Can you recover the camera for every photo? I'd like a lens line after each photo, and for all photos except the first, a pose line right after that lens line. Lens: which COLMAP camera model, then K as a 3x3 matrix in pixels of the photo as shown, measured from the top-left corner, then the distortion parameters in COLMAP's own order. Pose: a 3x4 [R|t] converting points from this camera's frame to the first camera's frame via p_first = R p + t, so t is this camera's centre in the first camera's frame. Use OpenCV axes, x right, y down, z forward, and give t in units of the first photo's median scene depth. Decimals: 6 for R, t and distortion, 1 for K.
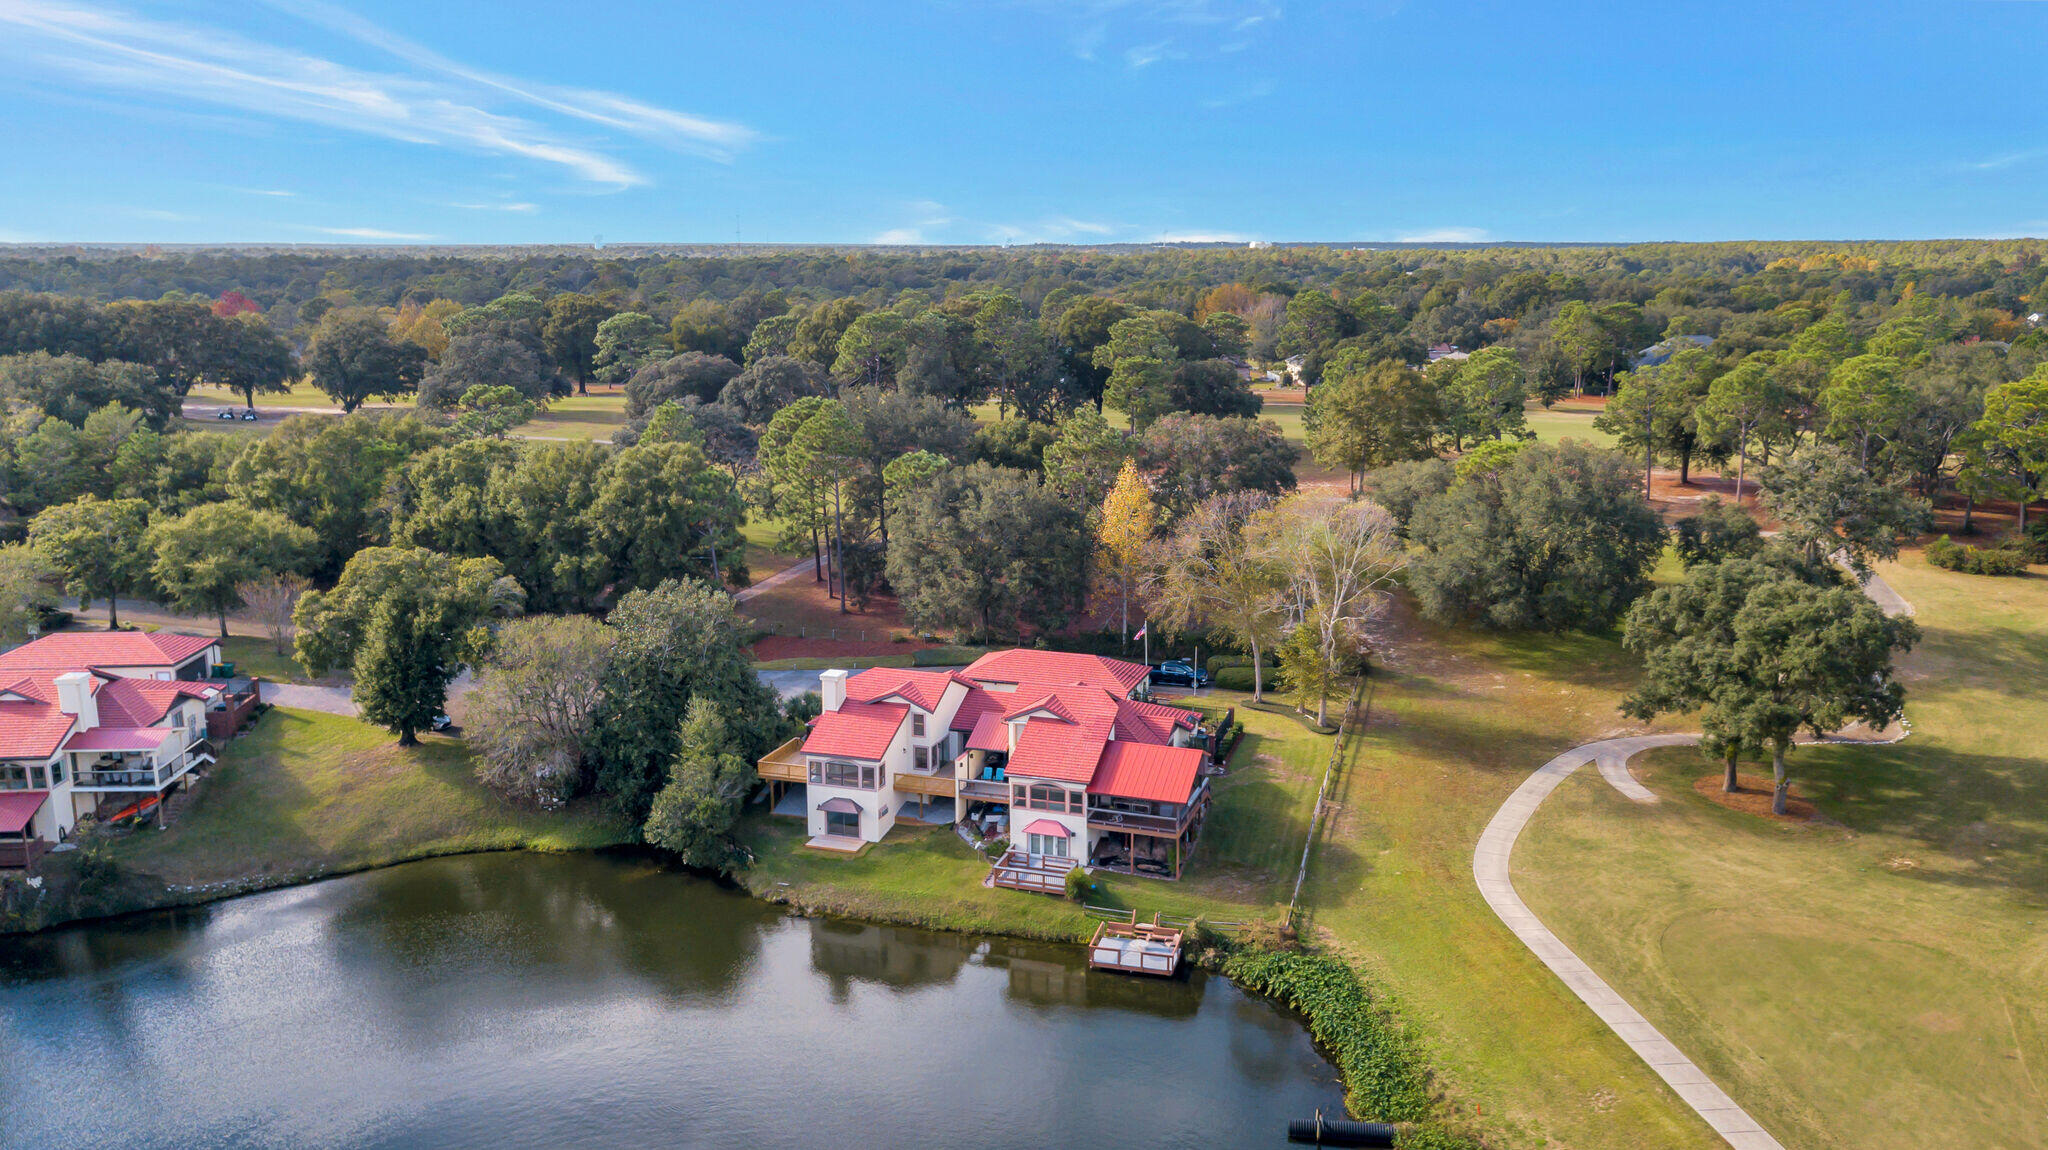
lens RADIAL K [[1632.7, 0, 1022.9], [0, 1632.7, 624.1], [0, 0, 1]] dist [0.002659, 0.007960]
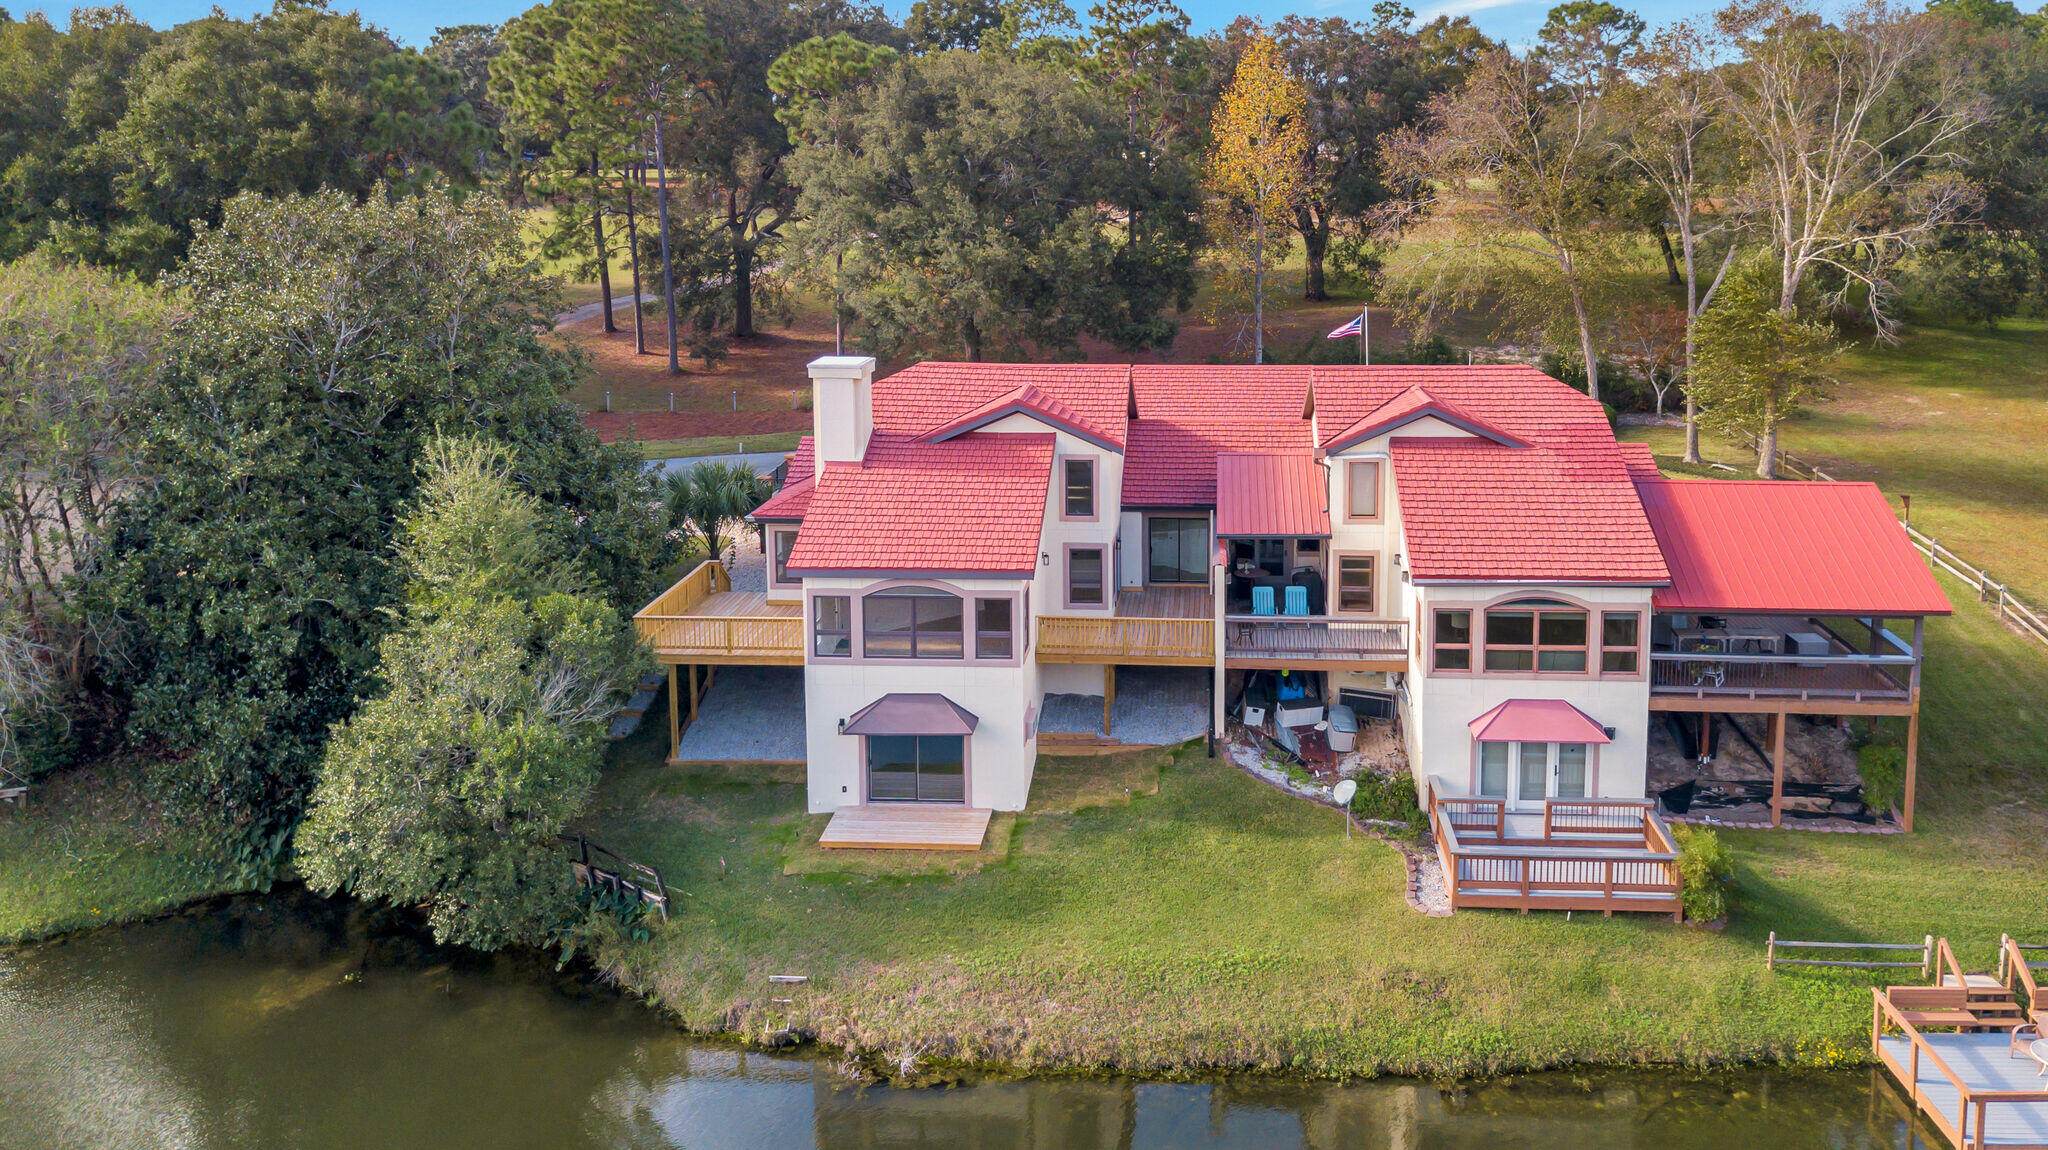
lens RADIAL K [[1646.2, 0, 1142.8], [0, 1646.2, 403.3], [0, 0, 1]] dist [-0.003008, -0.006525]
pose [[0.960489, -0.037986, 0.275715, -0.157809], [0.060236, 0.995534, -0.072683, 0.072634], [-0.271723, 0.086419, 0.958488, 0.639315]]
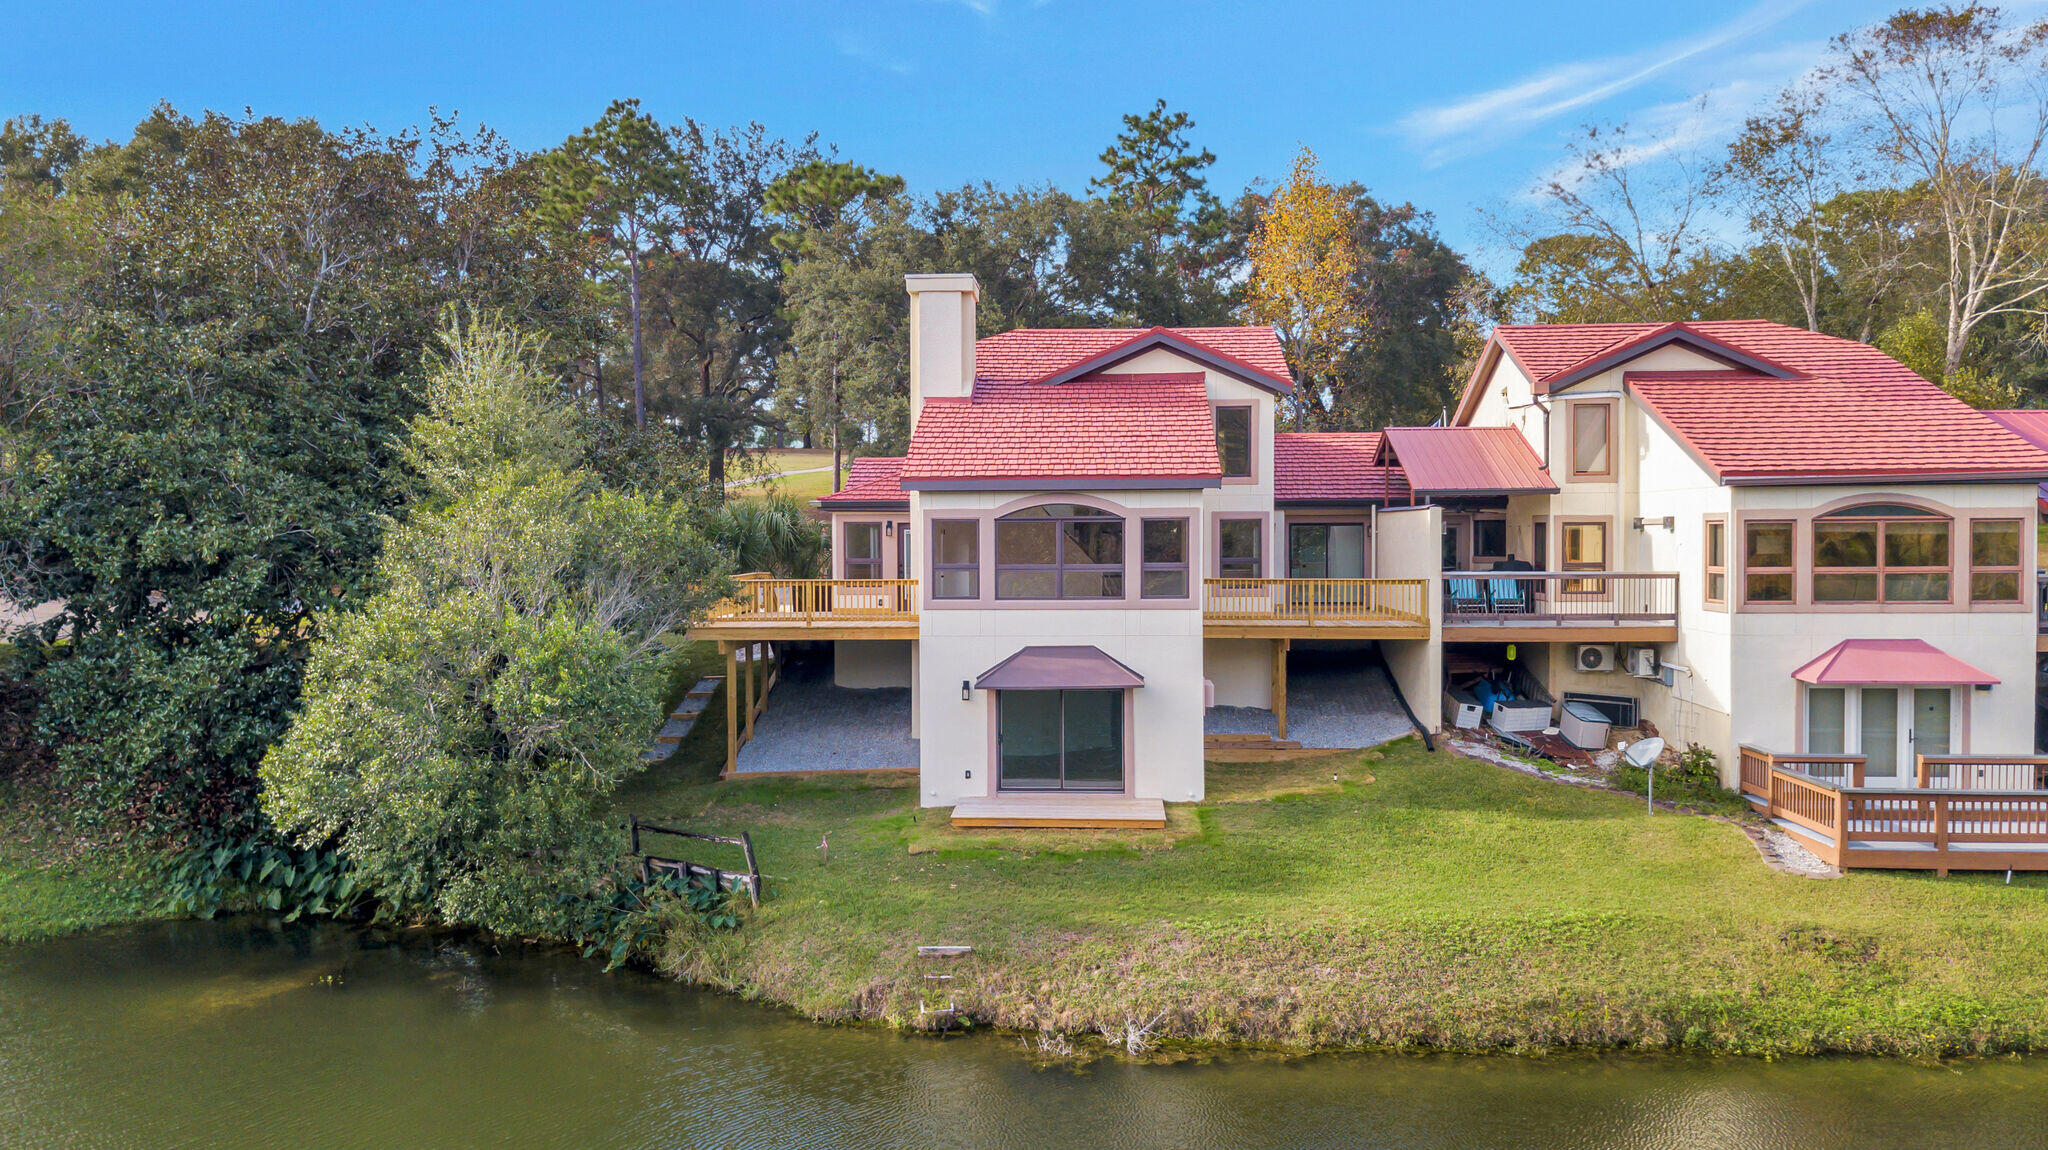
lens RADIAL K [[1632.7, 0, 1022.9], [0, 1632.7, 624.1], [0, 0, 1]] dist [0.002659, 0.007960]
pose [[0.961918, -0.016953, 0.272811, -0.189765], [0.062856, 0.985047, -0.160413, 0.145574], [-0.266012, 0.171452, 0.948600, 0.741339]]
